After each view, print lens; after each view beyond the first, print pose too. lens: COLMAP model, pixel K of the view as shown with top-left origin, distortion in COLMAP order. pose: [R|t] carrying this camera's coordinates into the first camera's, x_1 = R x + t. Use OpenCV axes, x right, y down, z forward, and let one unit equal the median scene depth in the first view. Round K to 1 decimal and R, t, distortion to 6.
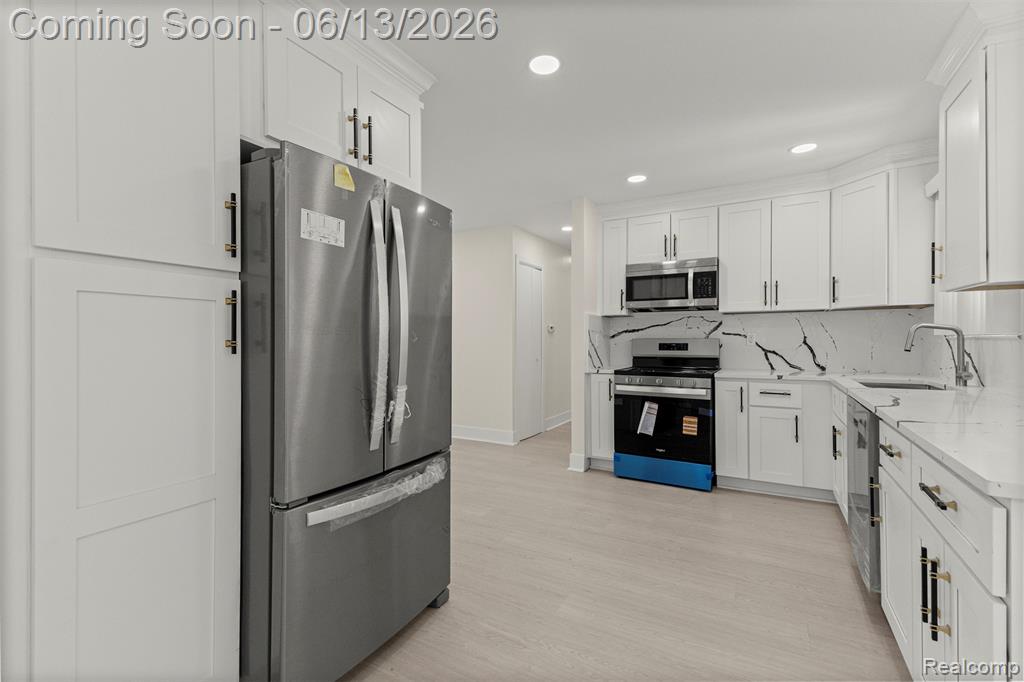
lens RADIAL K [[448.9, 0, 512.8], [0, 448.9, 341.3], [0, 0, 1]] dist [0.017845, -0.003152]
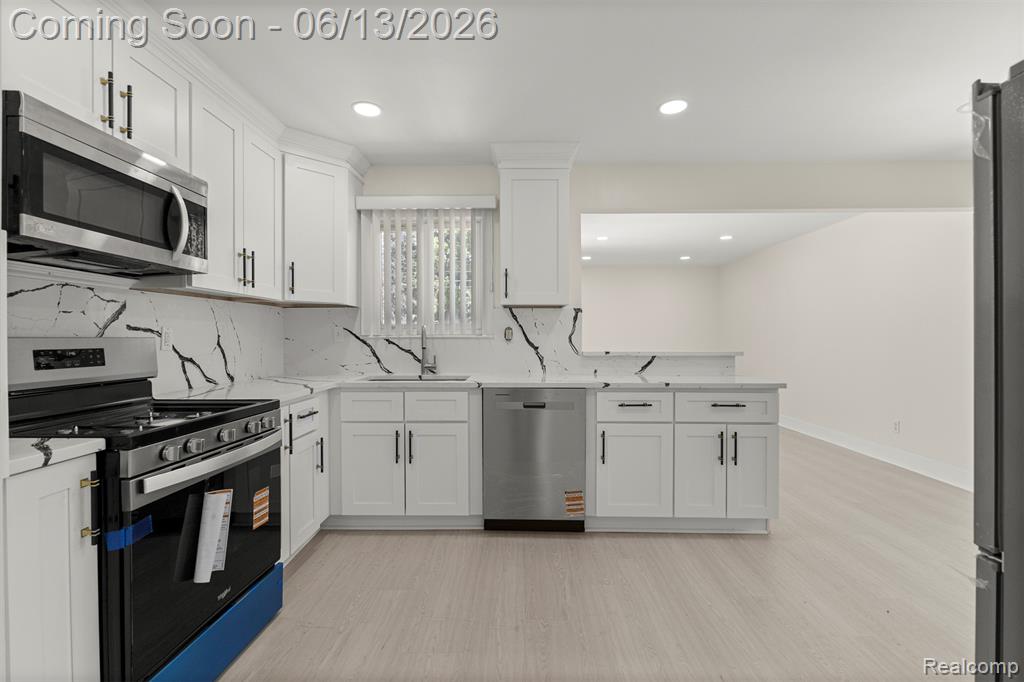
lens RADIAL K [[472.4, 0, 512.9], [0, 472.4, 338.9], [0, 0, 1]] dist [0.008609, 0.001030]
pose [[-0.475330, 0.001818, 0.879806, -0.209348], [0.007171, 0.999973, 0.001808, -0.003011], [-0.879778, 0.007169, -0.475330, 0.975026]]
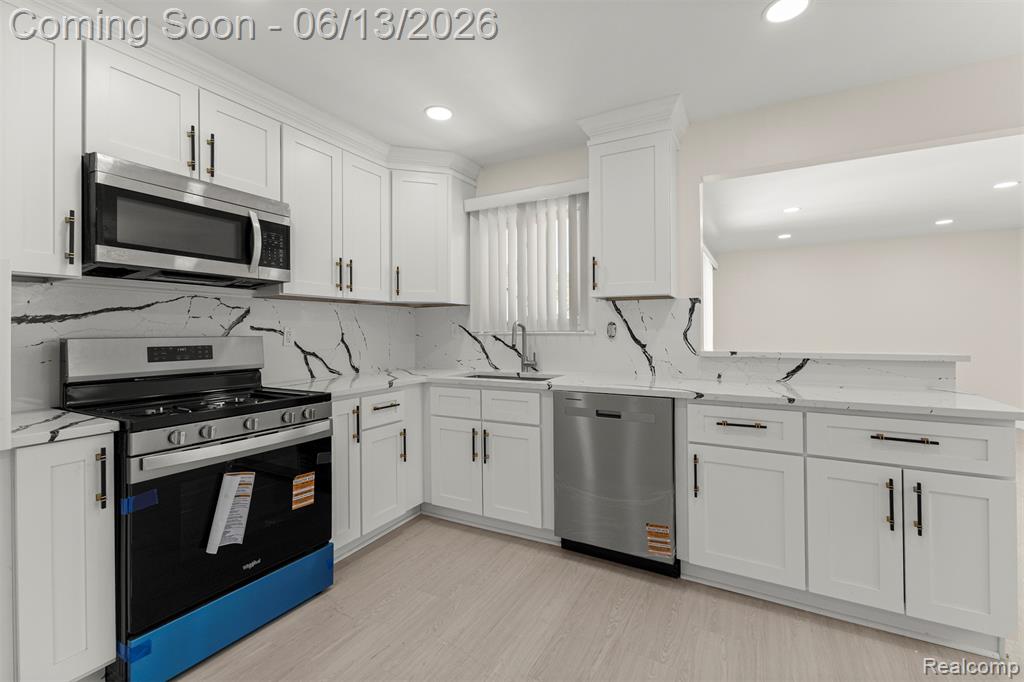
lens RADIAL K [[448.9, 0, 513.9], [0, 448.9, 327.4], [0, 0, 1]] dist [0.017845, -0.003152]
pose [[-0.011714, 0.013251, 0.999844, -0.173120], [0.010821, 0.999855, -0.013125, -0.006867], [-0.999873, 0.010665, -0.011855, 0.720221]]
